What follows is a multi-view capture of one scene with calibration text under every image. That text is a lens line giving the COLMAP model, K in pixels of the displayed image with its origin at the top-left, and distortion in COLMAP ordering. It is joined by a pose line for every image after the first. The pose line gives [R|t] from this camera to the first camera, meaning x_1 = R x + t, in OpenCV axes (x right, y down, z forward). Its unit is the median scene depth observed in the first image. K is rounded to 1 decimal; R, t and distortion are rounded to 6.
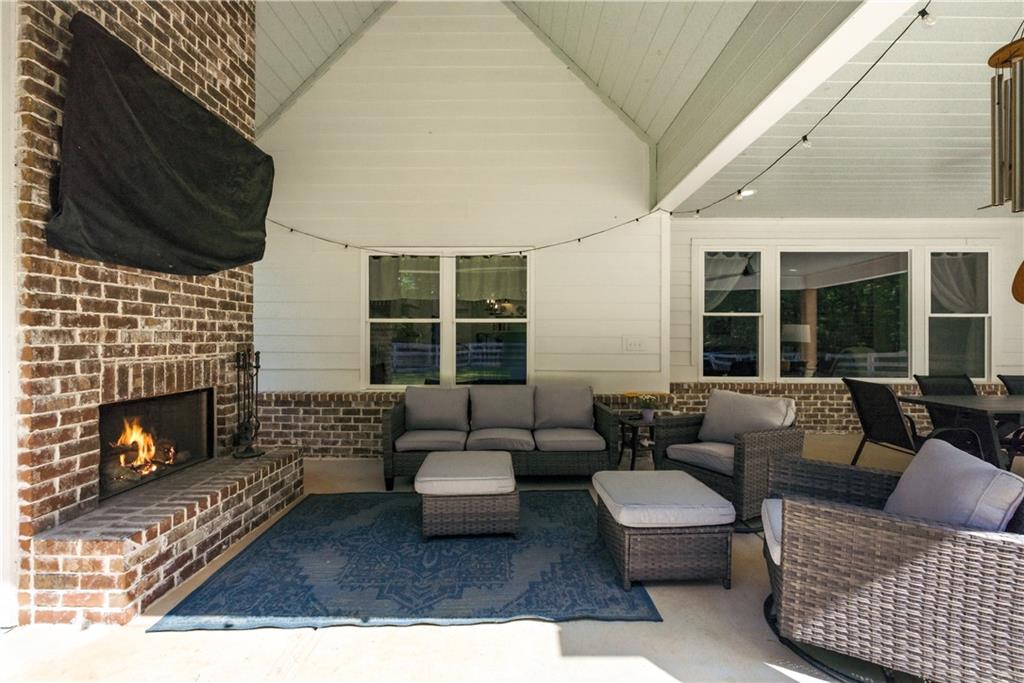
lens RADIAL K [[425.2, 0, 509.9], [0, 425.2, 338.6], [0, 0, 1]] dist [0.003082, 0.000101]
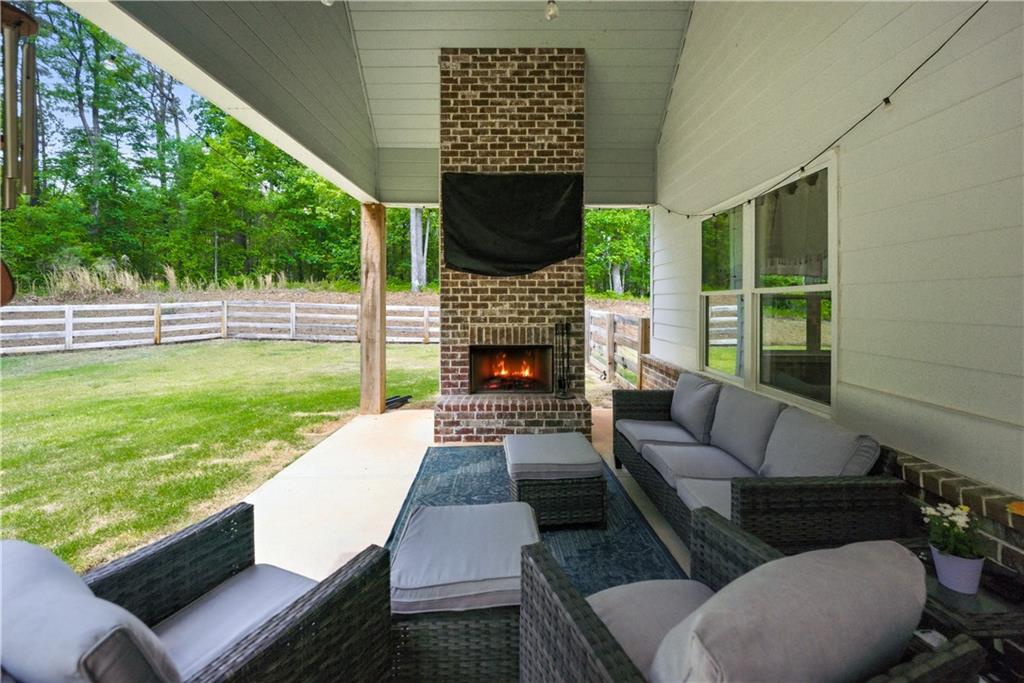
lens RADIAL K [[440.8, 0, 501.3], [0, 440.8, 300.8], [0, 0, 1]] dist [-0.004746, -0.000404]
pose [[-0.011298, -0.007987, -0.999904, 1.092026], [0.005890, 0.999950, -0.008054, -0.041553], [0.999919, -0.005981, -0.011250, 1.067541]]
